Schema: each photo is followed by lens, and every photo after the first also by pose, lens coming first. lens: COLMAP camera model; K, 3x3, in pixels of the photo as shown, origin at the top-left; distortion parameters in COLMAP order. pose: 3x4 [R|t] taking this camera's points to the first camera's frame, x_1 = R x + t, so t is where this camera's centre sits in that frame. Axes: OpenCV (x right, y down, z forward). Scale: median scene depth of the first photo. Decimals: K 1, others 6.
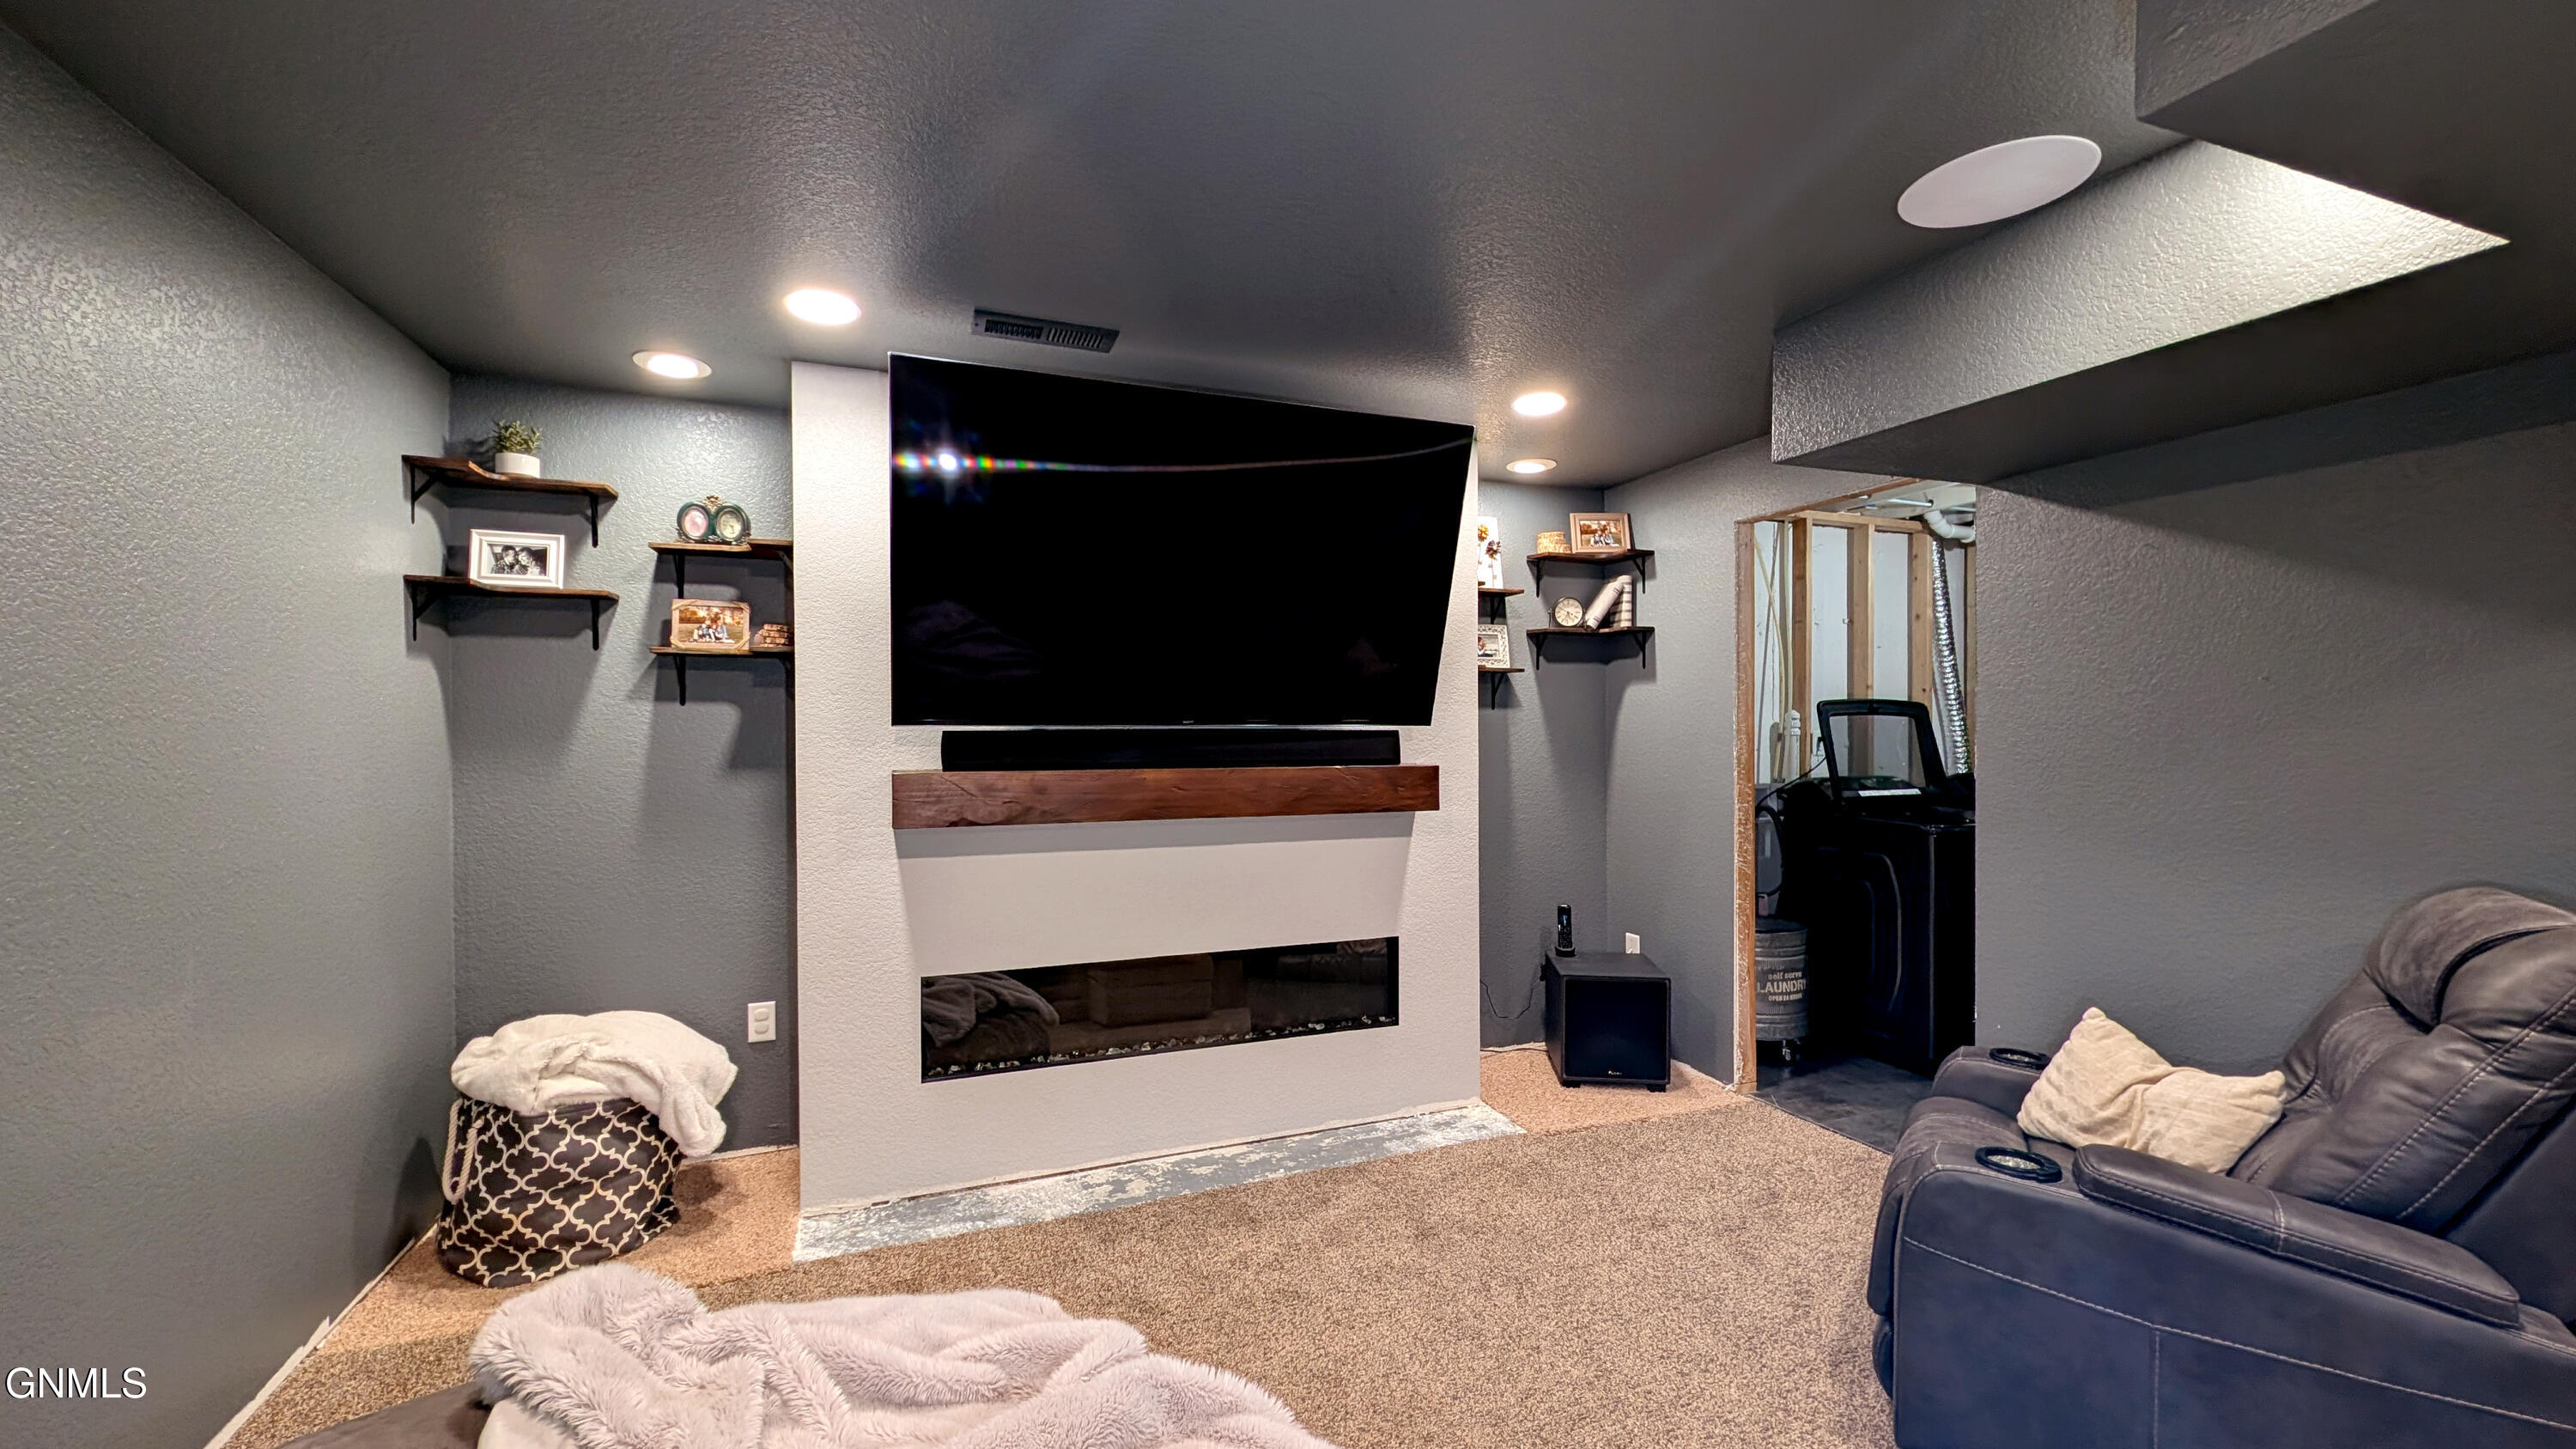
lens RADIAL K [[998.4, 0, 1286.9], [0, 998.4, 736.2], [0, 0, 1]] dist [-0.000308, -0.000036]
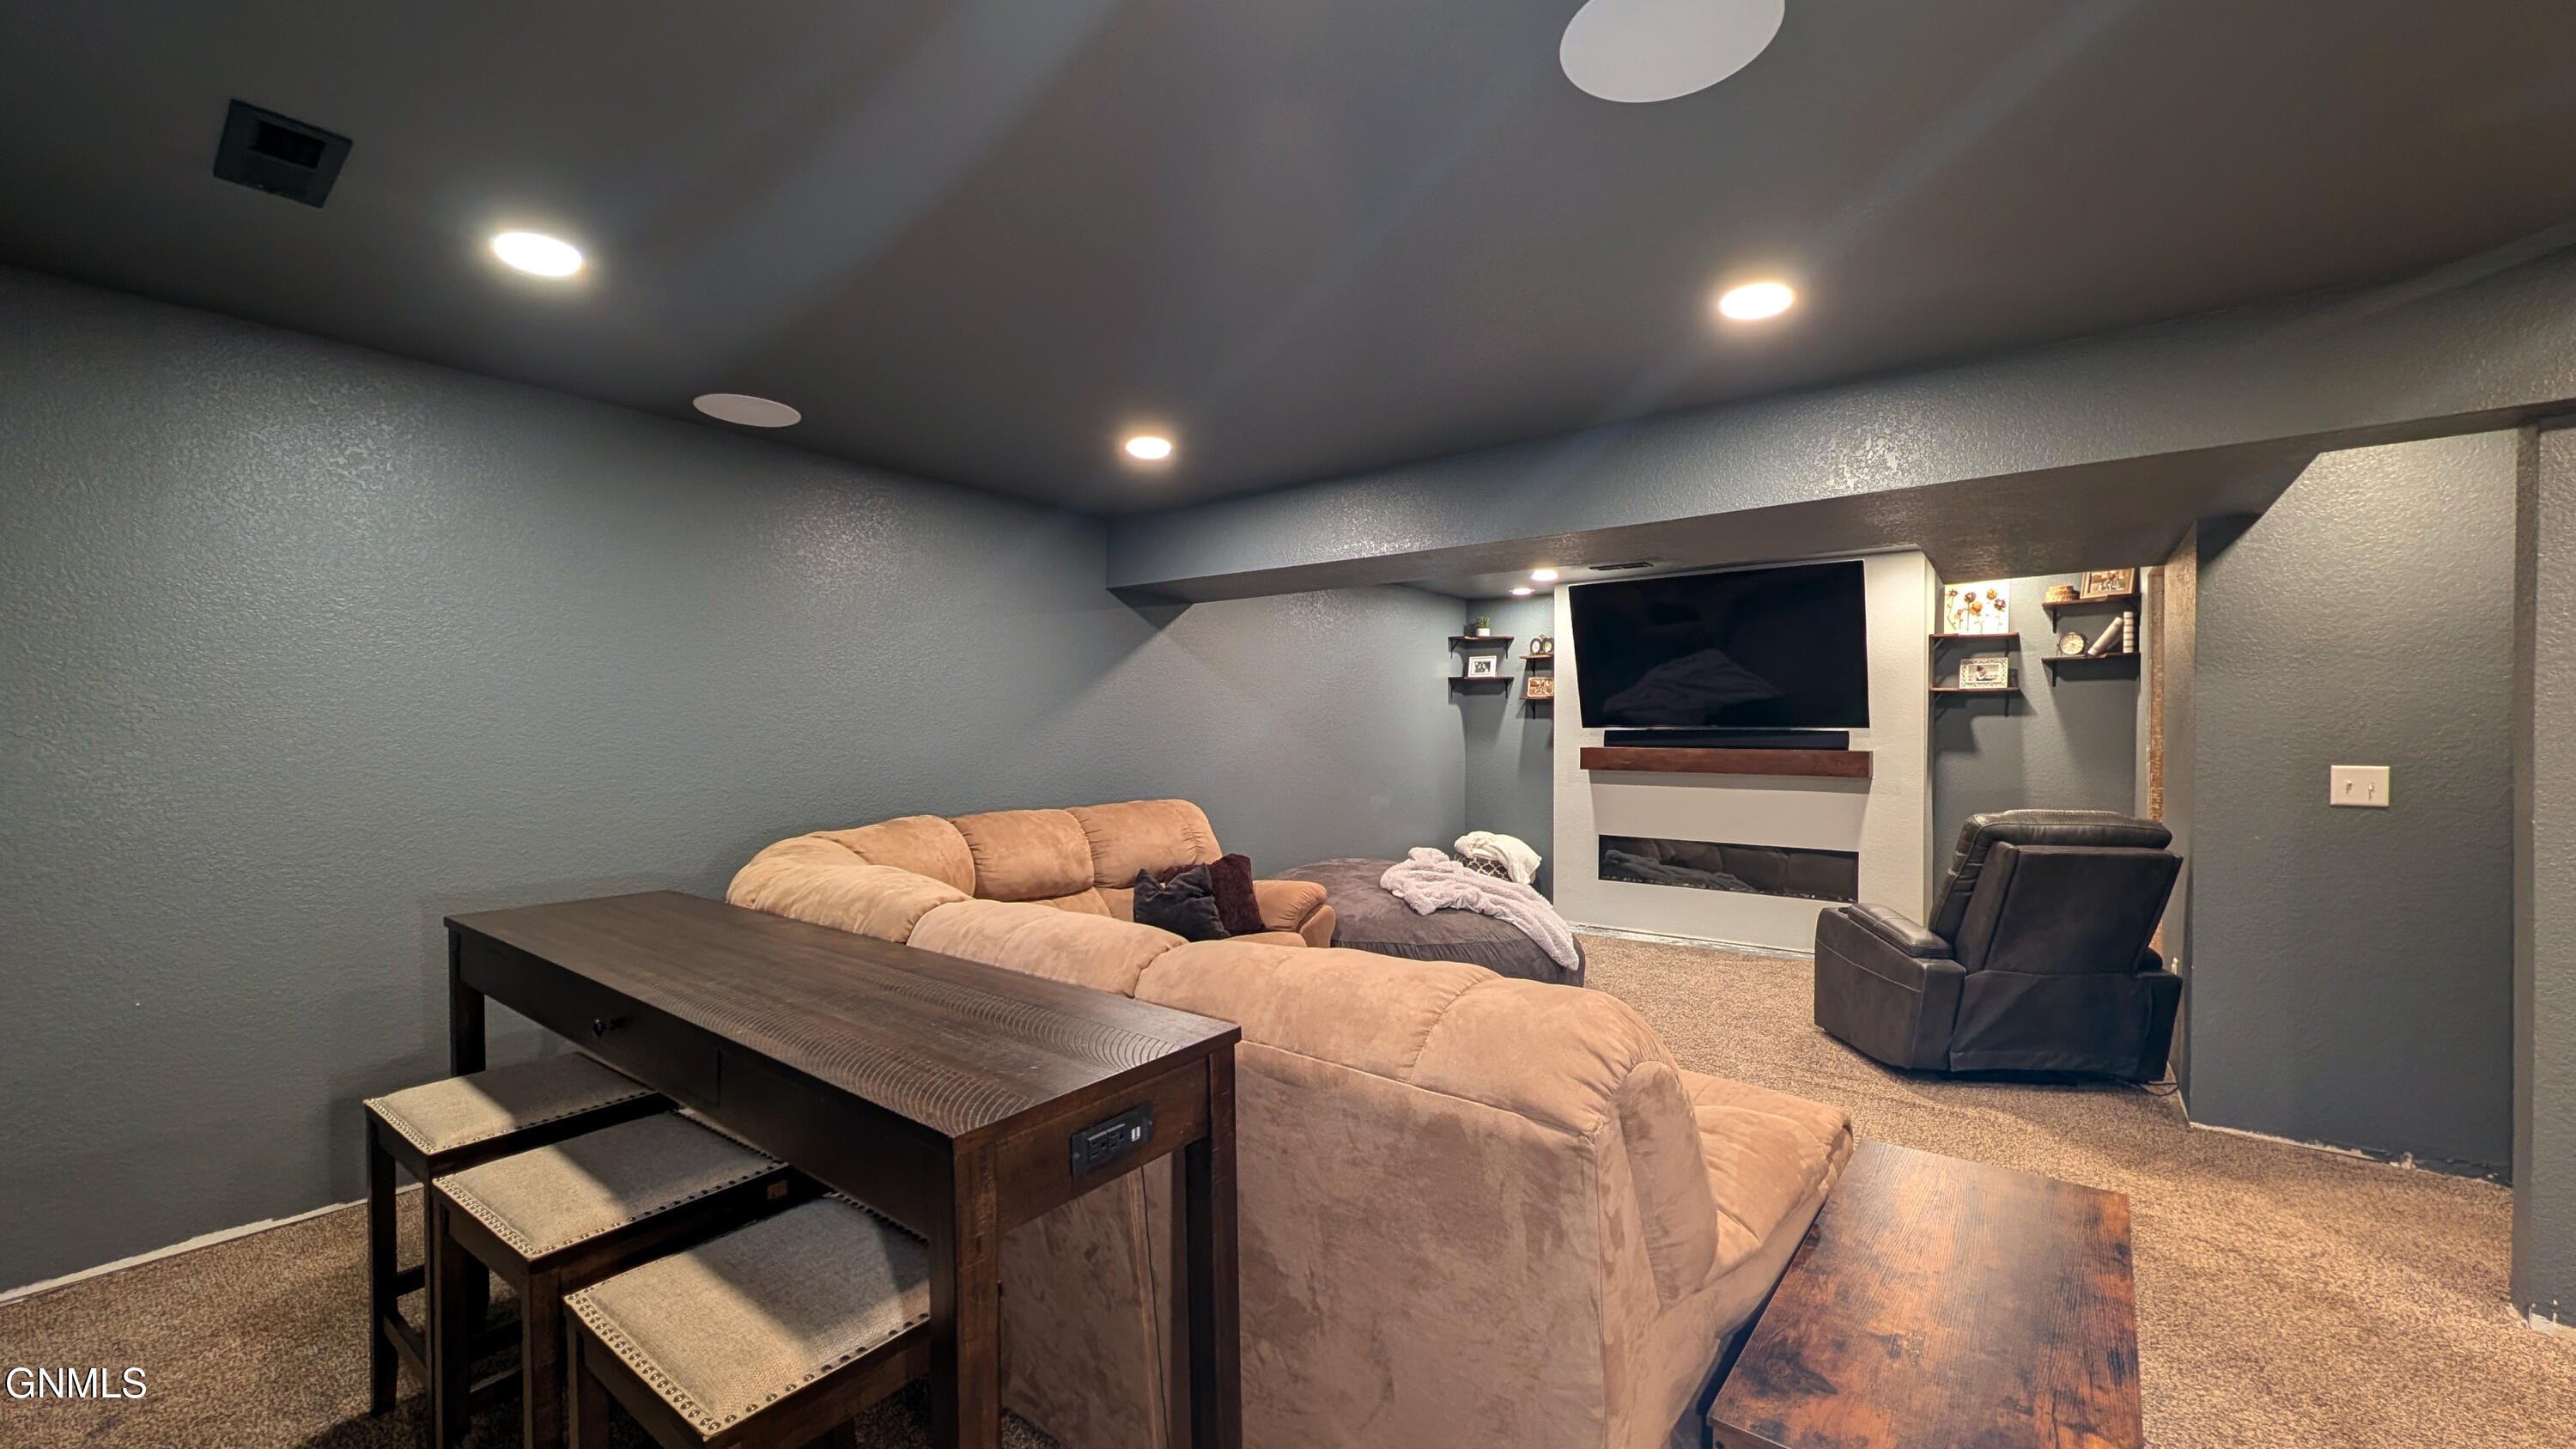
lens RADIAL K [[976.1, 0, 1262.7], [0, 976.1, 688.9], [0, 0, 1]] dist [-0.000407, -0.000162]
pose [[0.497076, -0.037475, -0.866897, 1.199916], [-0.016621, 0.998472, -0.052693, 0.031292], [0.867548, 0.040601, 0.495694, -0.811057]]
